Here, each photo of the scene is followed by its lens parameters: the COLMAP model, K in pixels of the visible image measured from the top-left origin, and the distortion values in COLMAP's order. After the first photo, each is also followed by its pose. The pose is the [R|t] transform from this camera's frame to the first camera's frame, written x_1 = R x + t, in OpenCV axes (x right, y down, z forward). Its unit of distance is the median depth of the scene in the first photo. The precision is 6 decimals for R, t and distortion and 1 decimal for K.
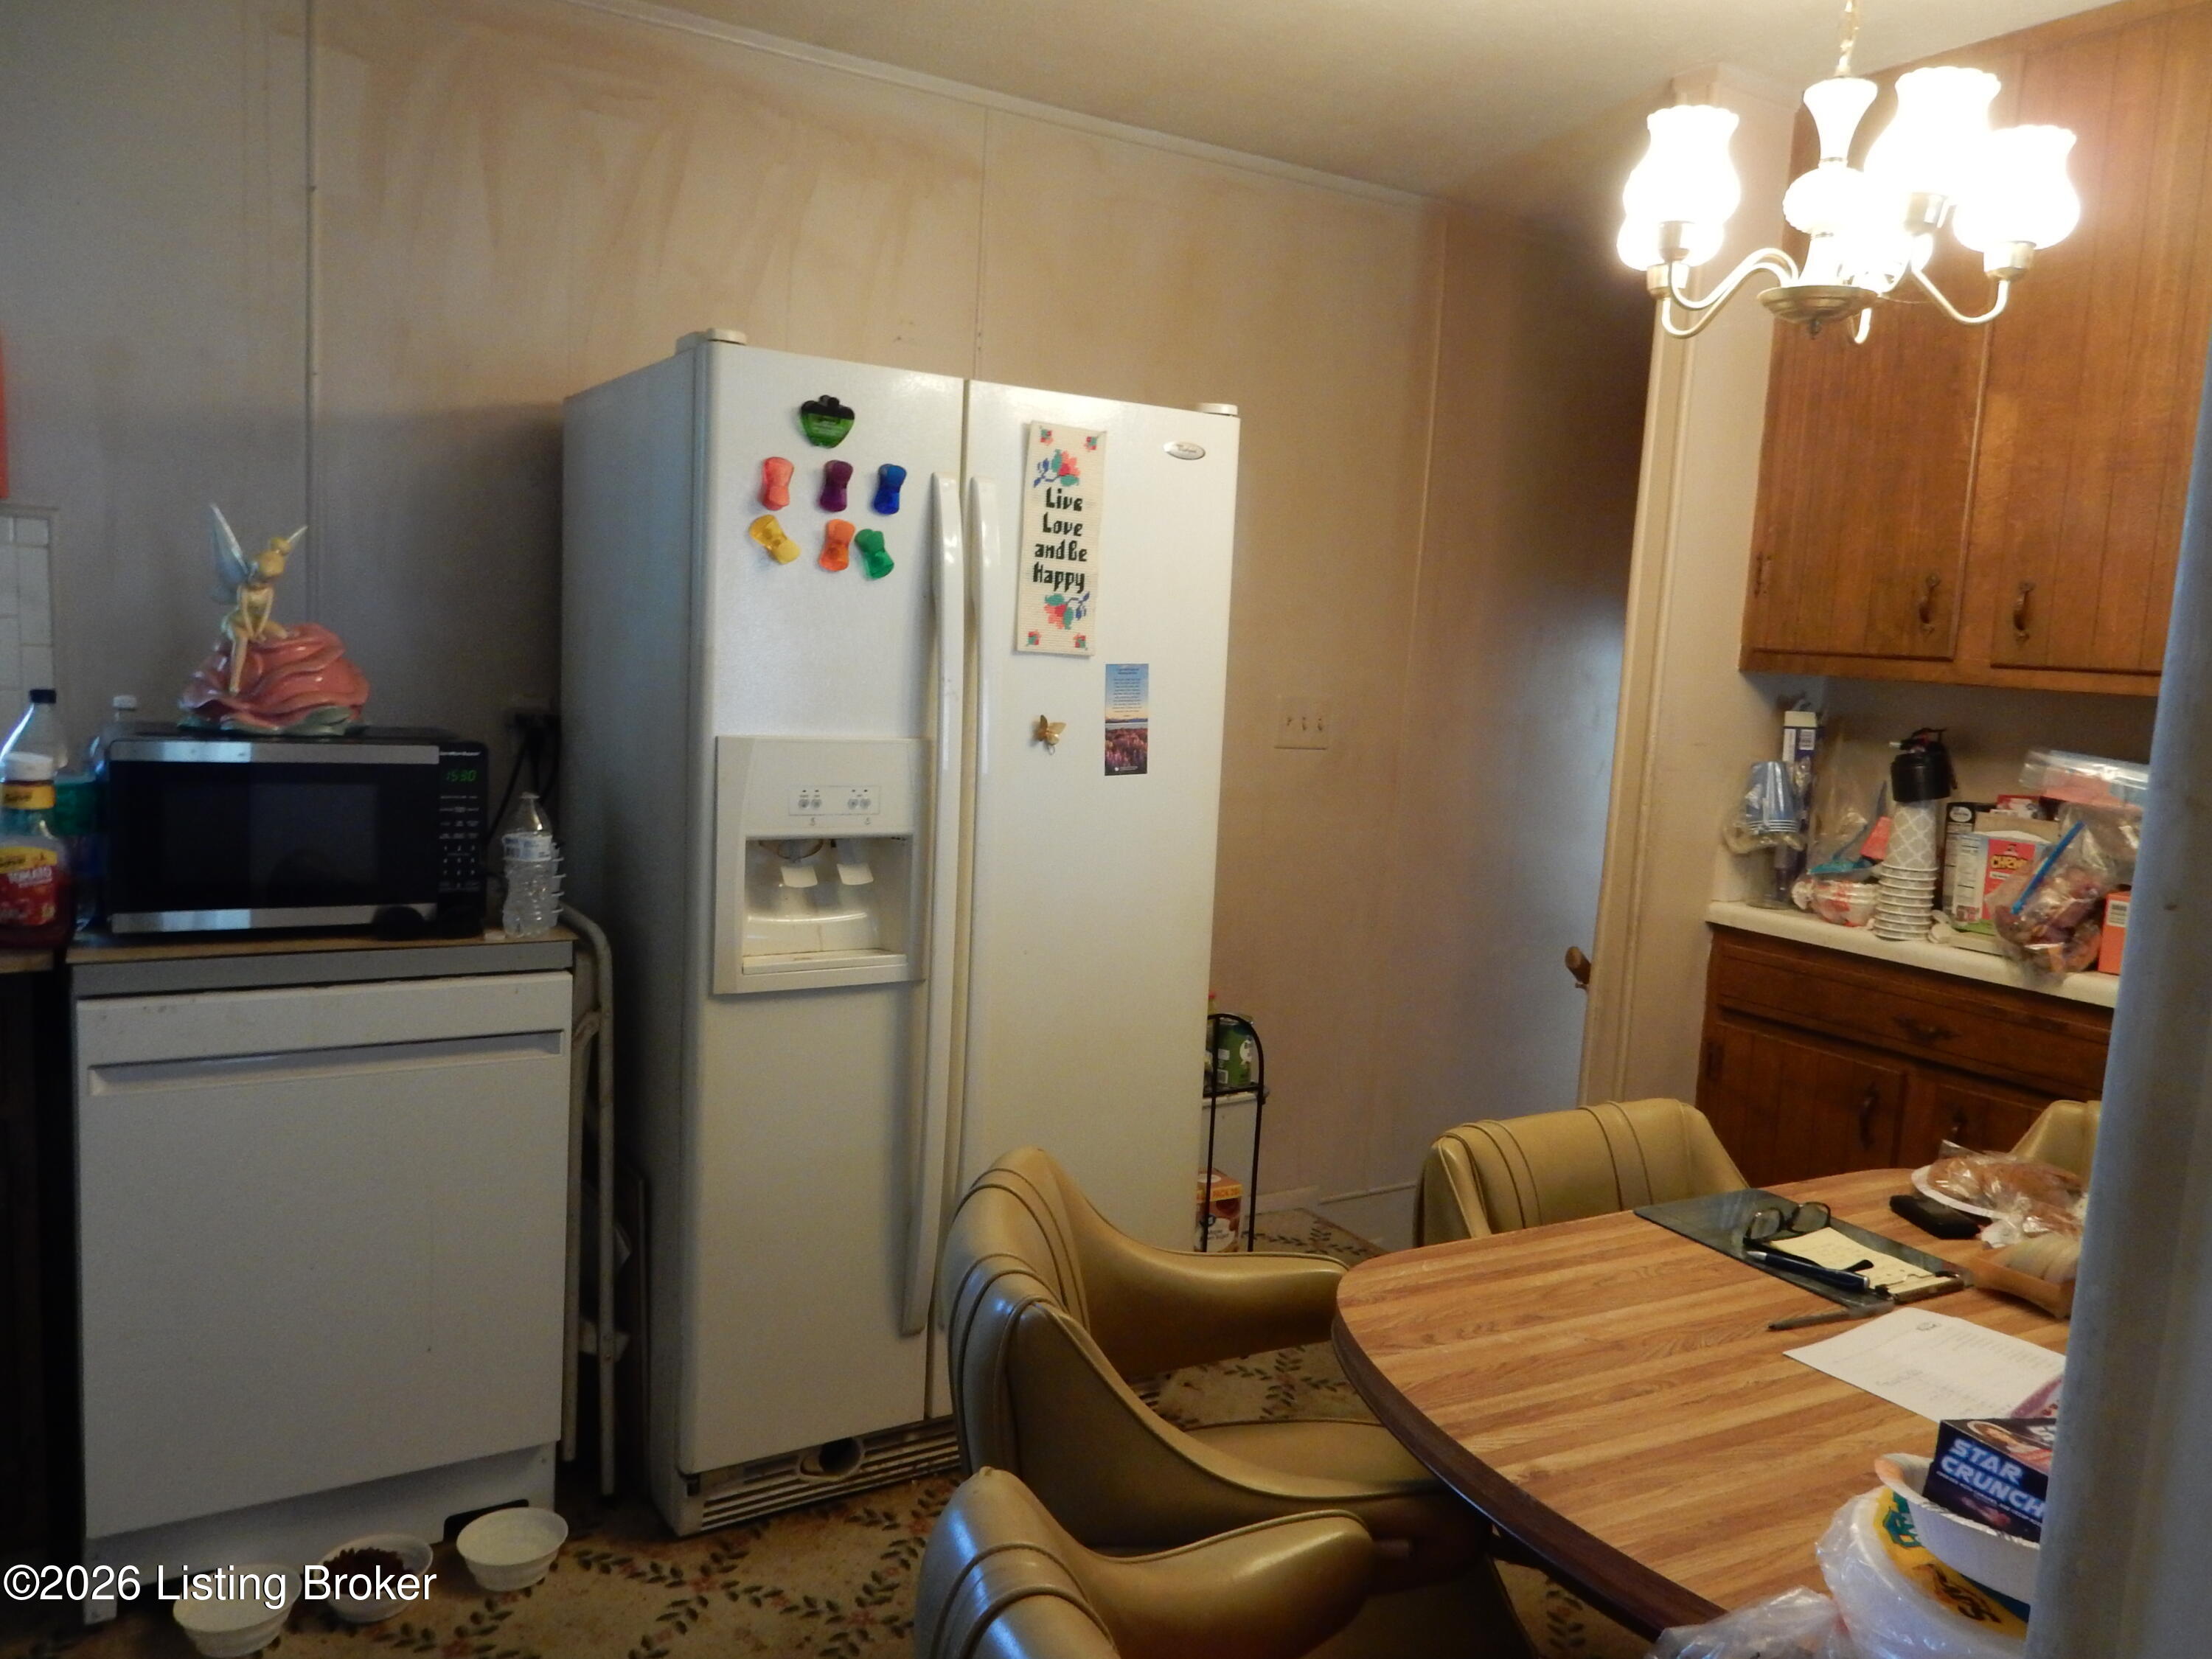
lens RADIAL K [[1634.3, 0, 1105.2], [0, 1634.3, 831.8], [0, 0, 1]] dist [0.012591, 0.002468]
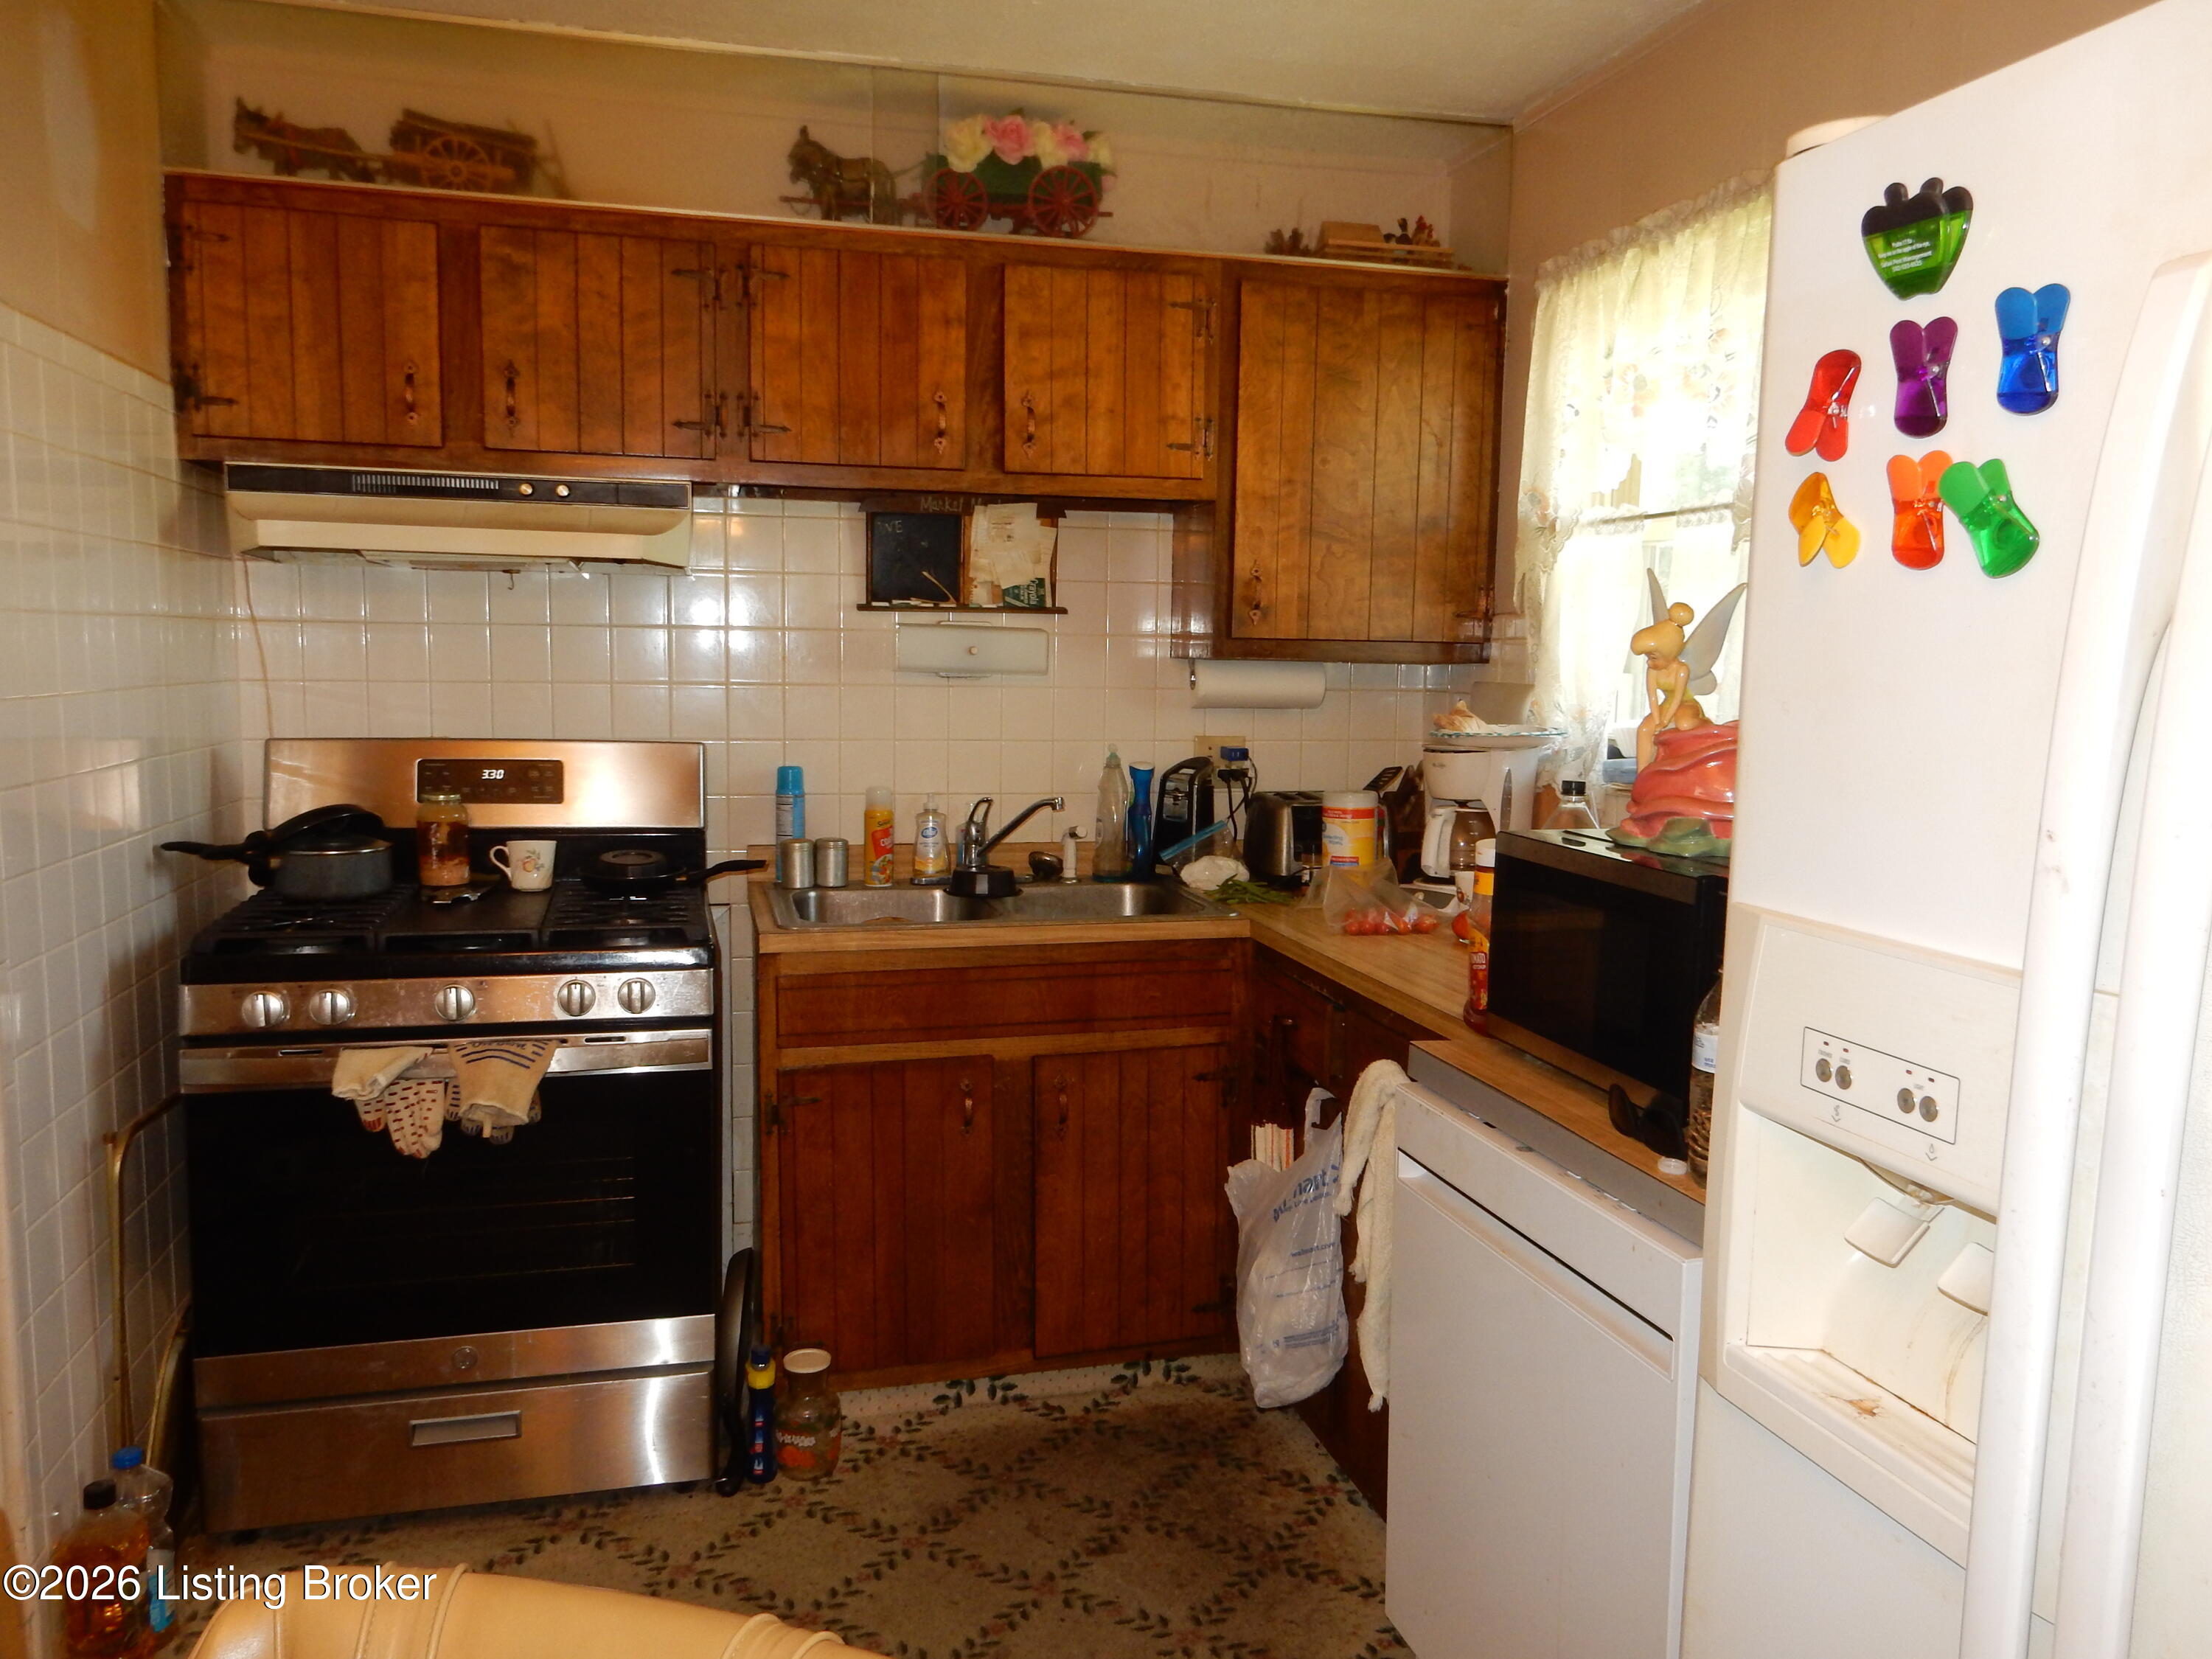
lens RADIAL K [[1634.3, 0, 1106.0], [0, 1634.3, 834.7], [0, 0, 1]] dist [0.012591, 0.002468]
pose [[-0.249635, 0.056944, -0.966664, 0.319773], [-0.151111, 0.983749, 0.096974, -0.098312], [0.956477, 0.170282, -0.236973, 0.903375]]
